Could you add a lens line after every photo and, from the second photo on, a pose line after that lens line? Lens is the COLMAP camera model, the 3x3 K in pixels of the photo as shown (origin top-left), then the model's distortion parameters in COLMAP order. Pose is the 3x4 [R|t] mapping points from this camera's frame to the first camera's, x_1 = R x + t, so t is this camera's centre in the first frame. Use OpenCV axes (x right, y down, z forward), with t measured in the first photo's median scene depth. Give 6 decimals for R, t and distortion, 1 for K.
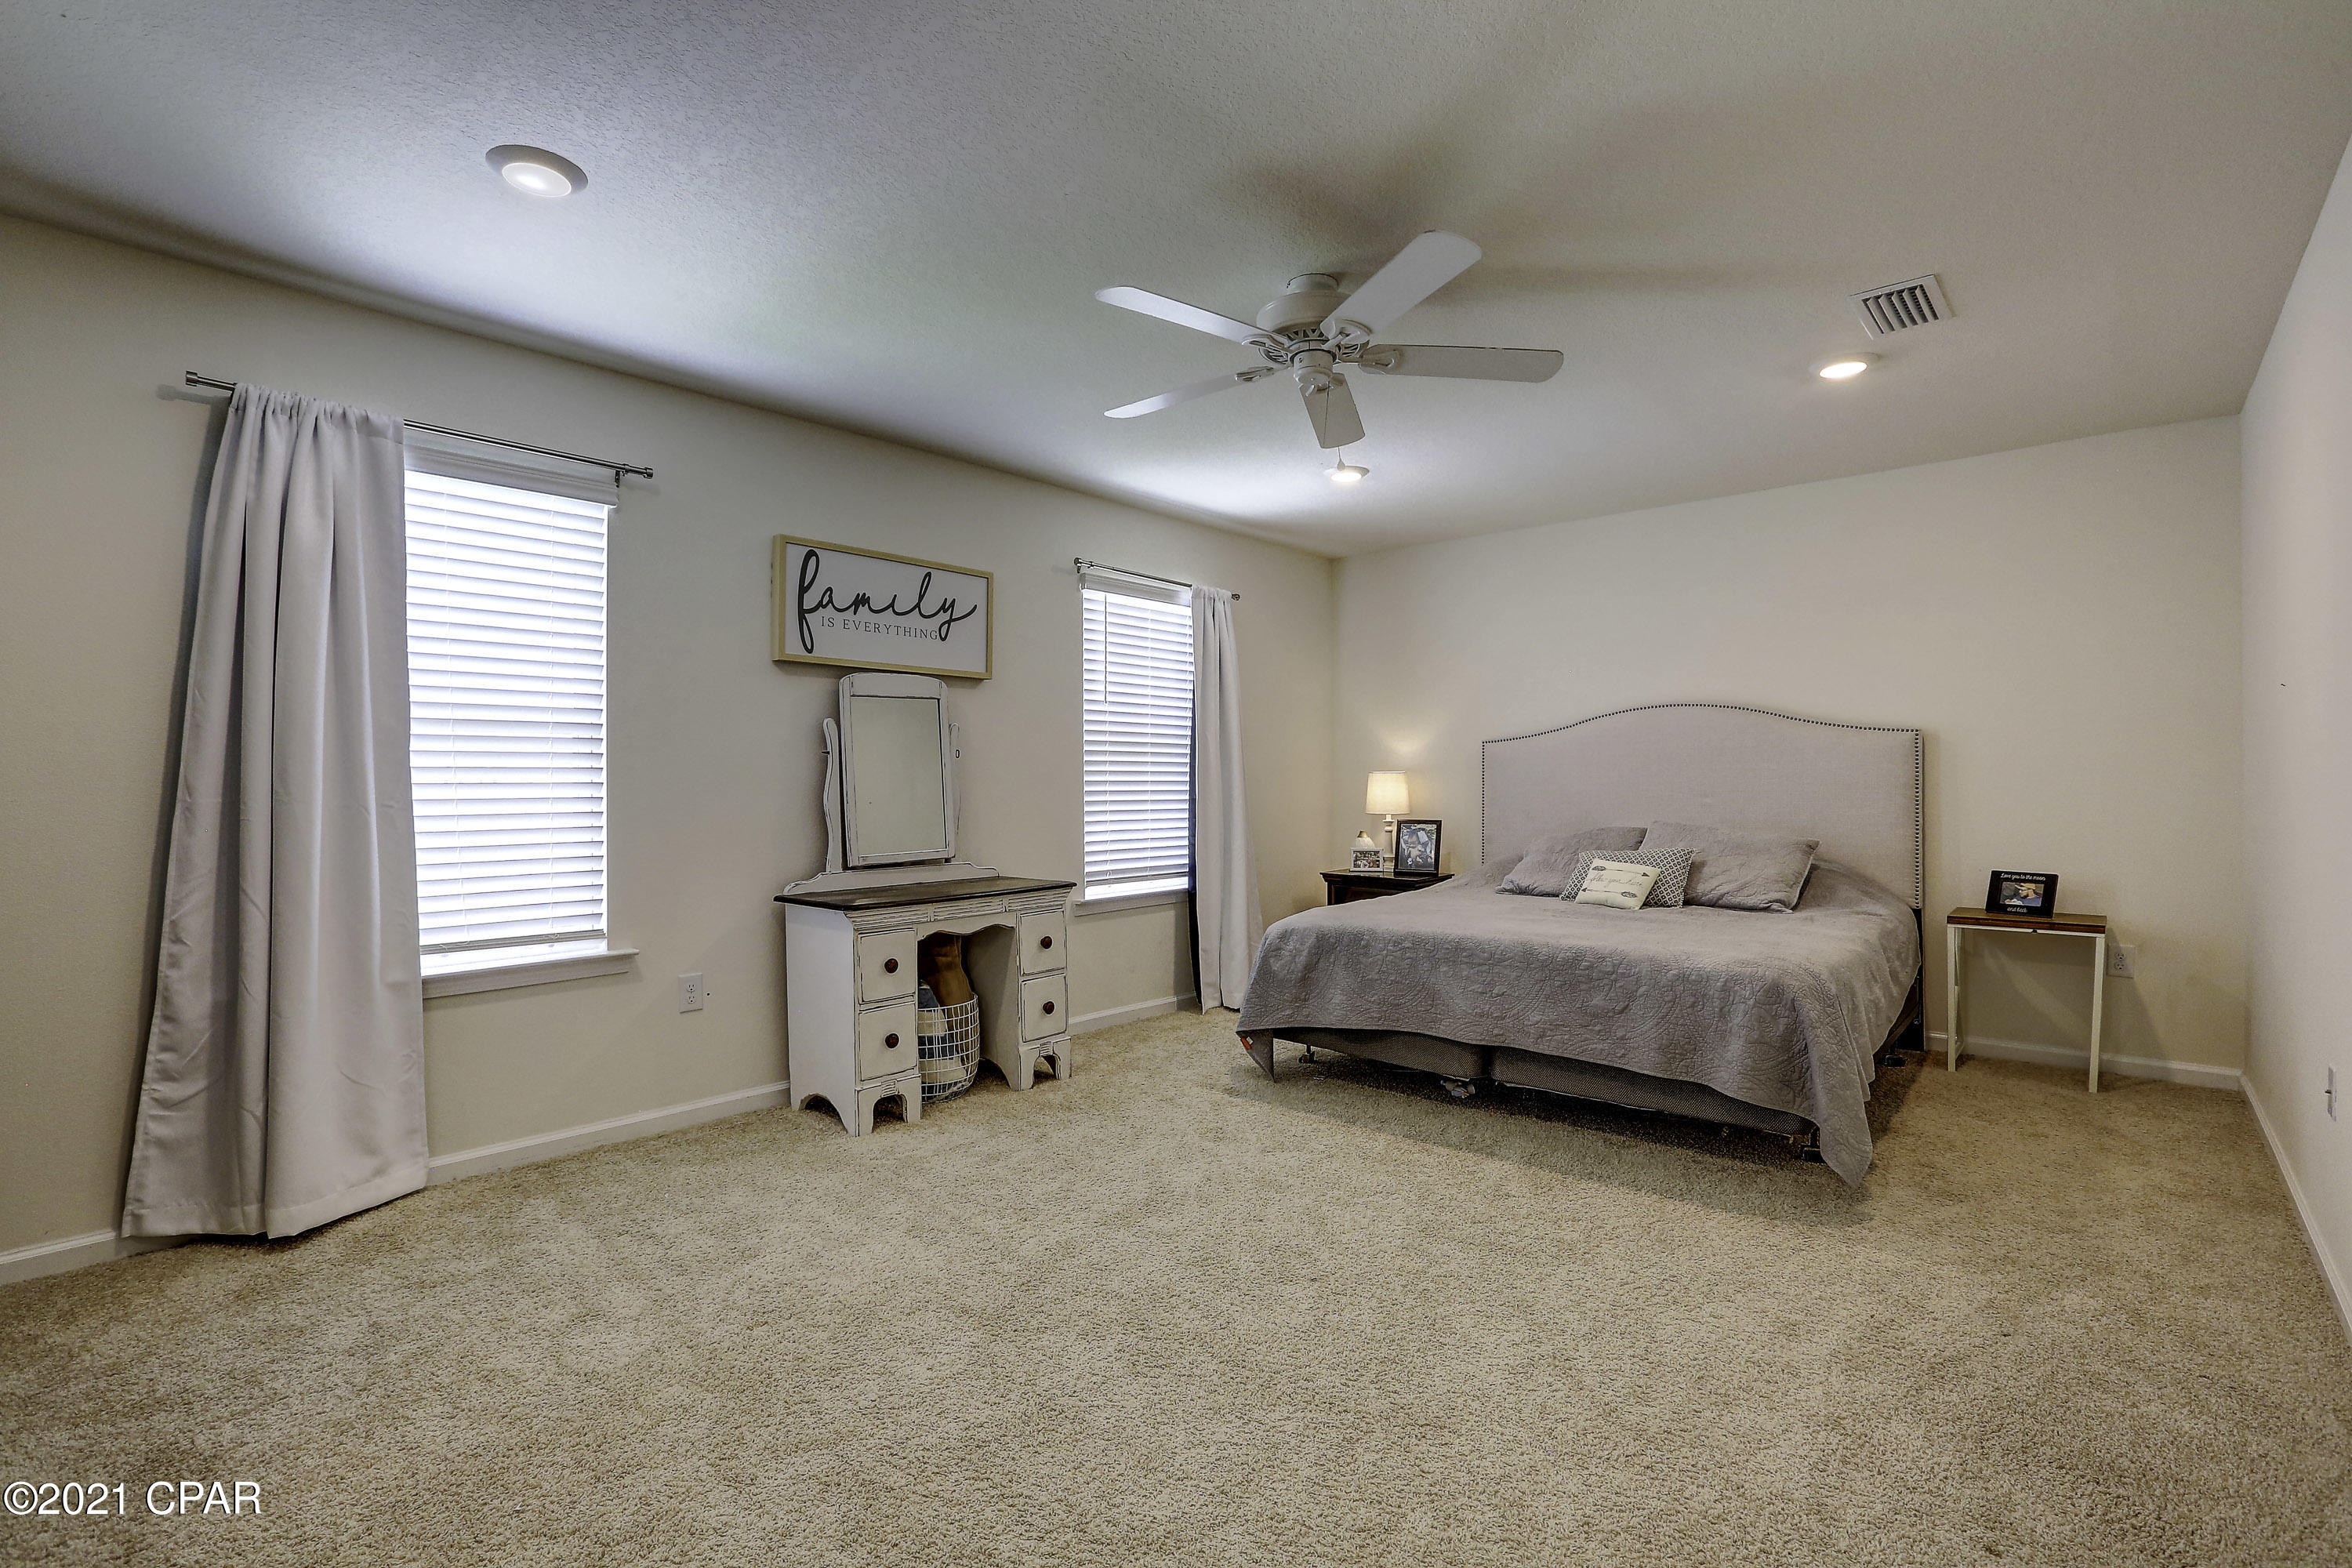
lens RADIAL K [[1089.0, 0, 1176.0], [0, 1089.0, 784.0], [0, 0, 1]] dist [-0.068504, 0.034354]
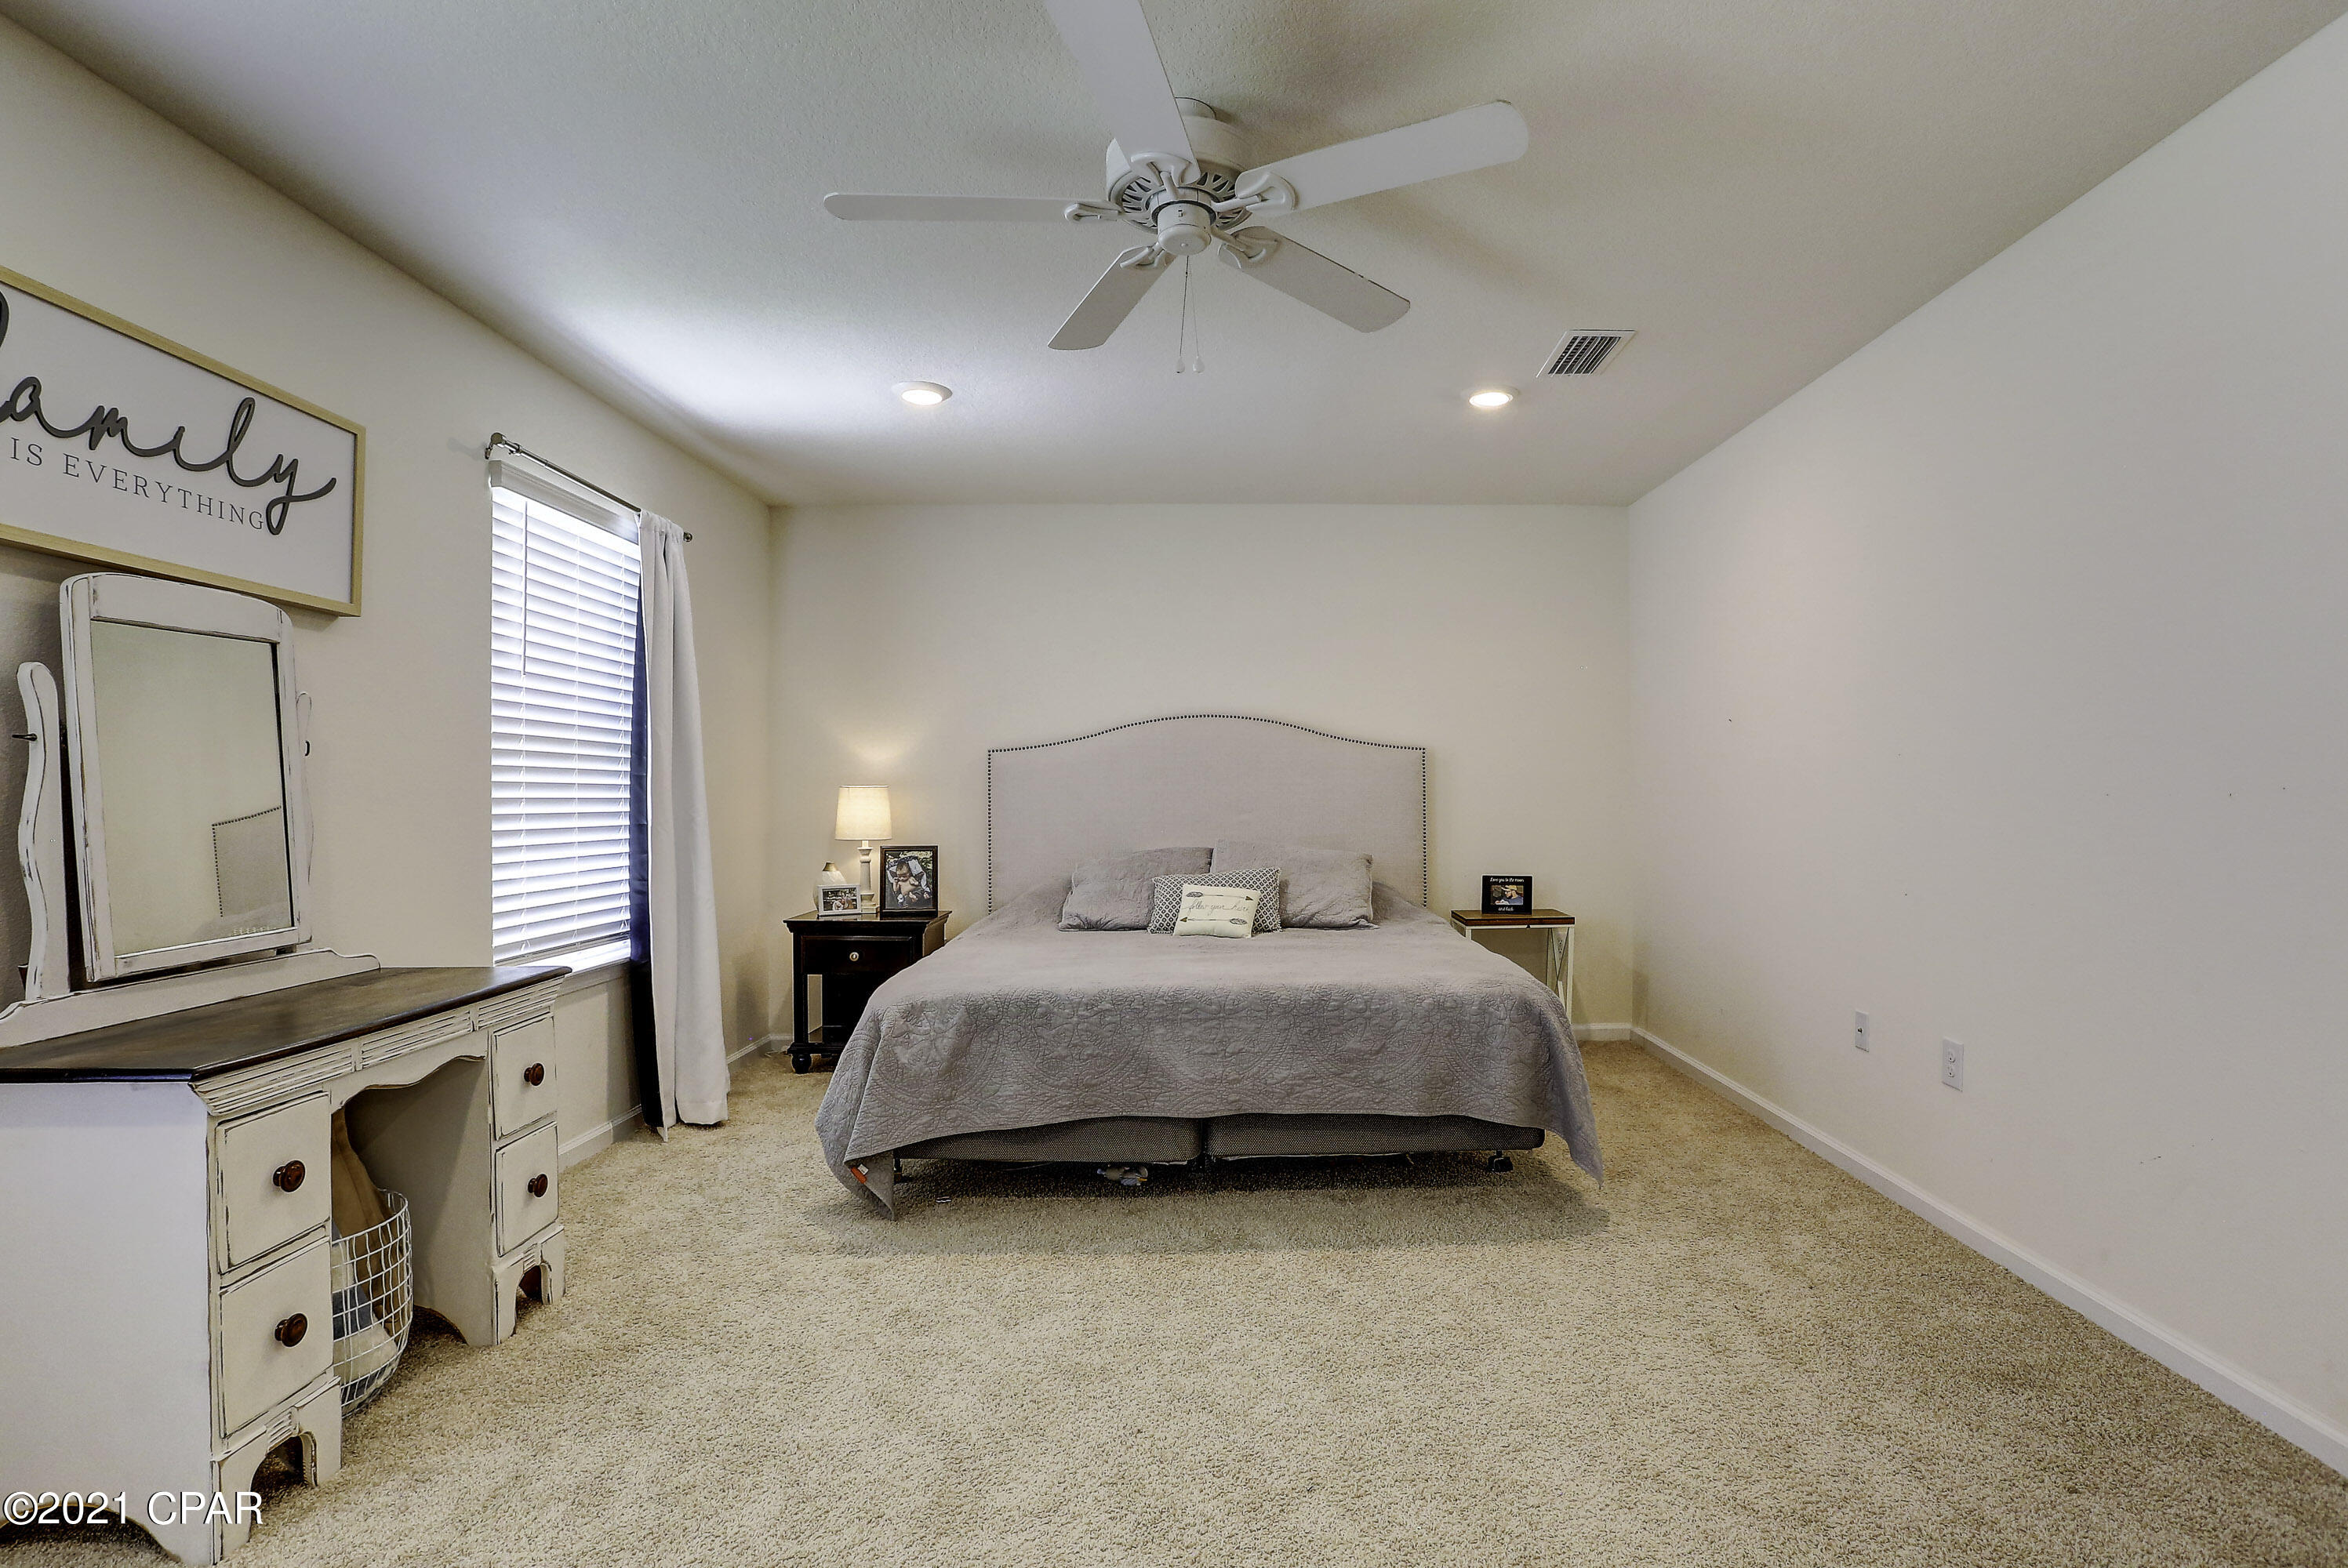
lens RADIAL K [[1163.5, 0, 1256.1], [0, 1163.5, 785.2], [0, 0, 1]] dist [-0.063973, 0.021217]
pose [[0.718039, 0.005089, 0.695984, -0.264315], [0.004700, 0.999915, -0.012160, -0.000499], [-0.695987, 0.012003, 0.717954, 0.290406]]
